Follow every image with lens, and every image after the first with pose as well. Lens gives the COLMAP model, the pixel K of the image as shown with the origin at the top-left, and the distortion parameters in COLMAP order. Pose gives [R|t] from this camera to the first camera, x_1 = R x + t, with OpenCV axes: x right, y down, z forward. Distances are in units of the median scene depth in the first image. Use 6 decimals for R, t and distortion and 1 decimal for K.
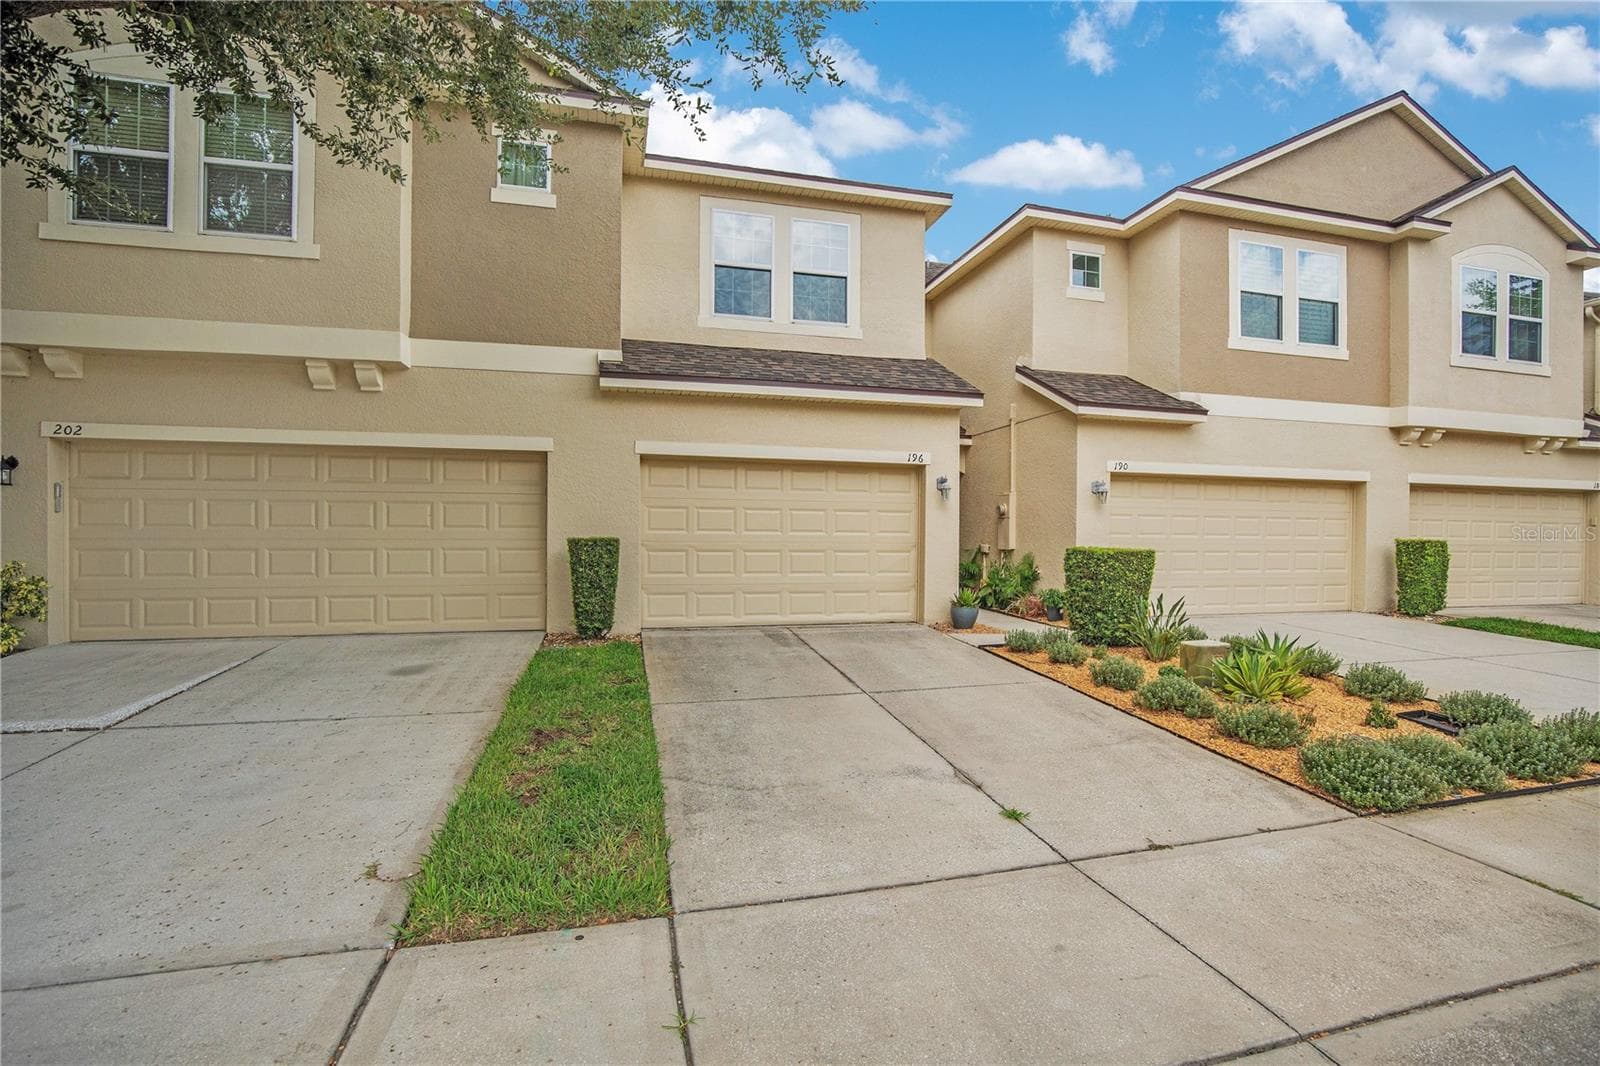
lens RADIAL K [[743.1, 0, 852.0], [0, 743.1, 543.3], [0, 0, 1]] dist [-0.022442, -0.000342]
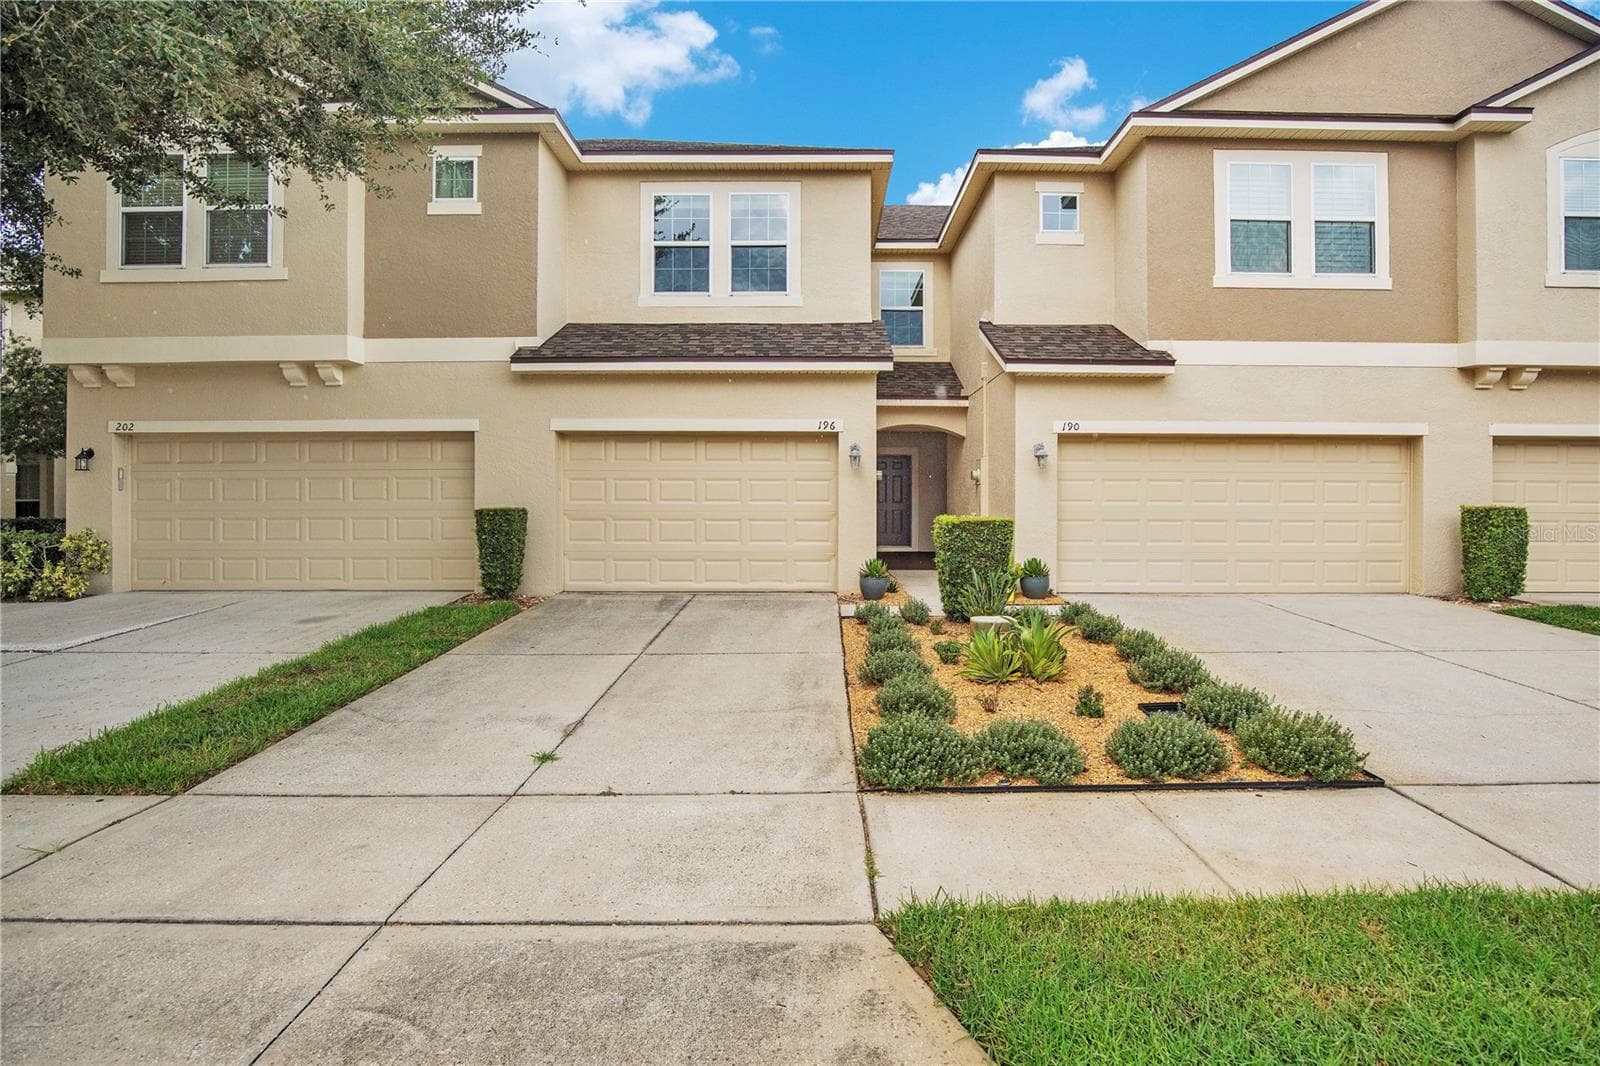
lens RADIAL K [[791.6, 0, 821.9], [0, 791.6, 505.9], [0, 0, 1]] dist [-0.027704, 0.000780]
pose [[0.965645, -0.004481, -0.259828, 0.327177], [0.002275, 0.999959, -0.008791, 0.000409], [0.259856, 0.007898, 0.965615, -0.011036]]
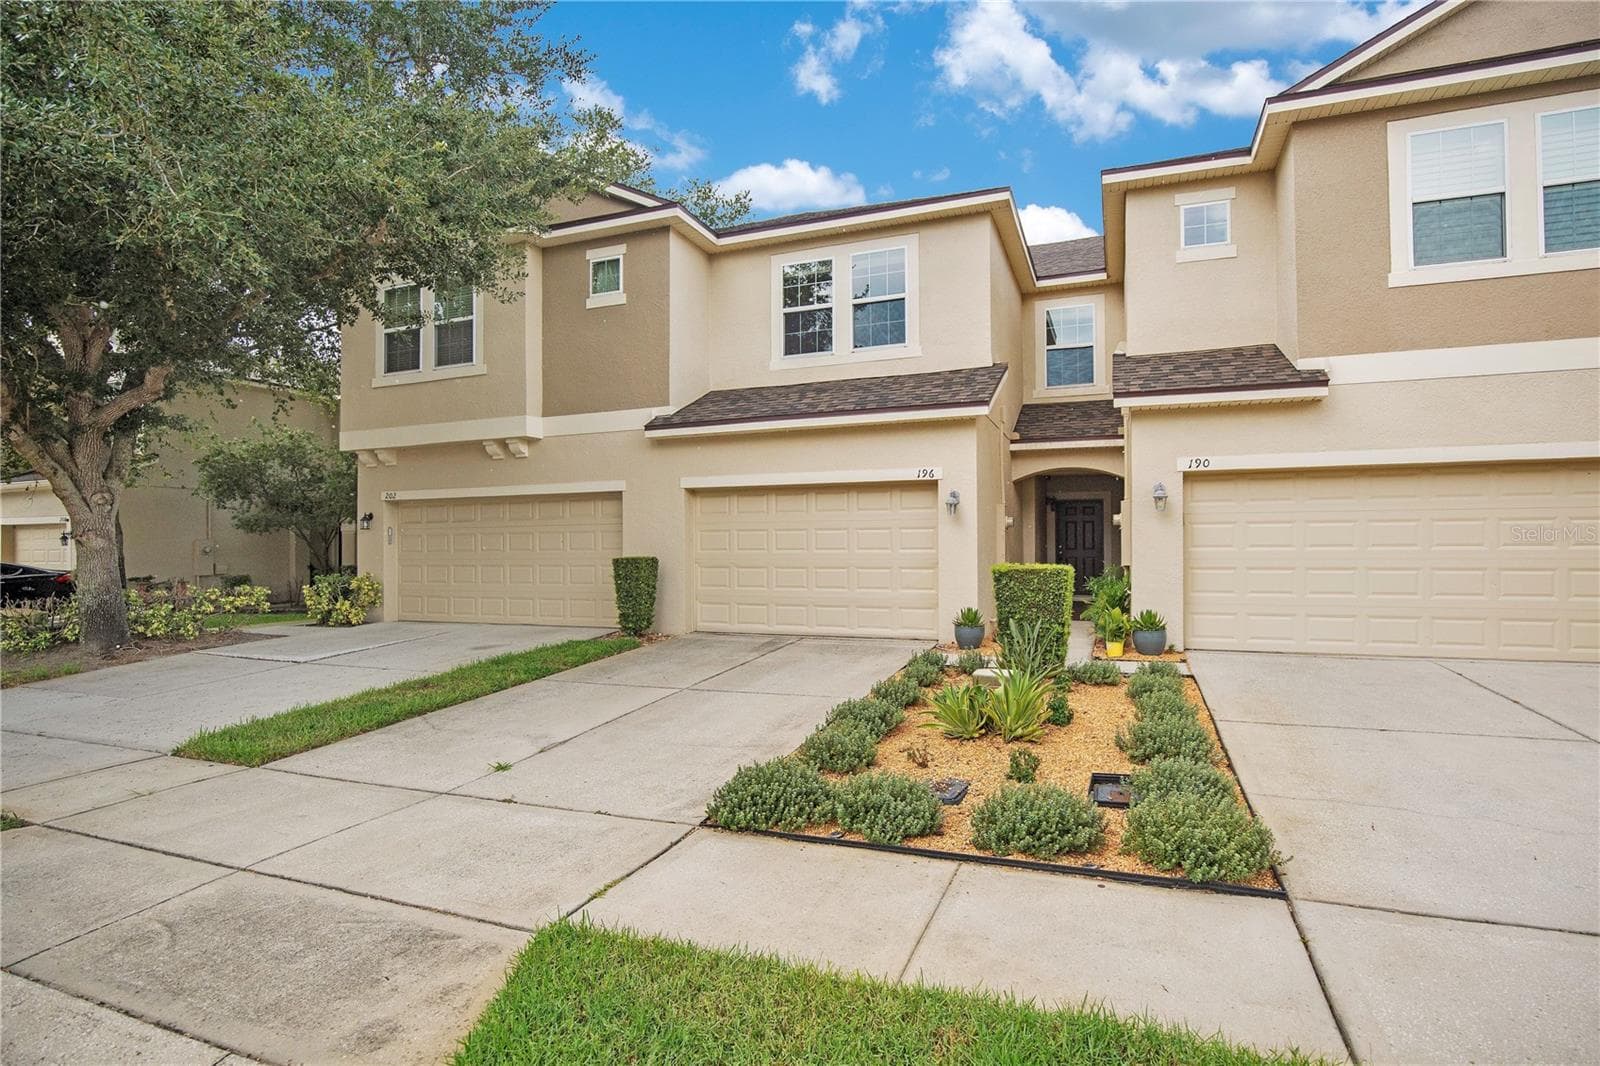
lens RADIAL K [[771.6, 0, 802.8], [0, 771.6, 549.6], [0, 0, 1]] dist [-0.024166, 0.000422]
pose [[0.809301, -0.011839, -0.587275, 0.515924], [0.003565, 0.999877, -0.015245, 0.000708], [0.587384, 0.010244, 0.809244, 0.073093]]
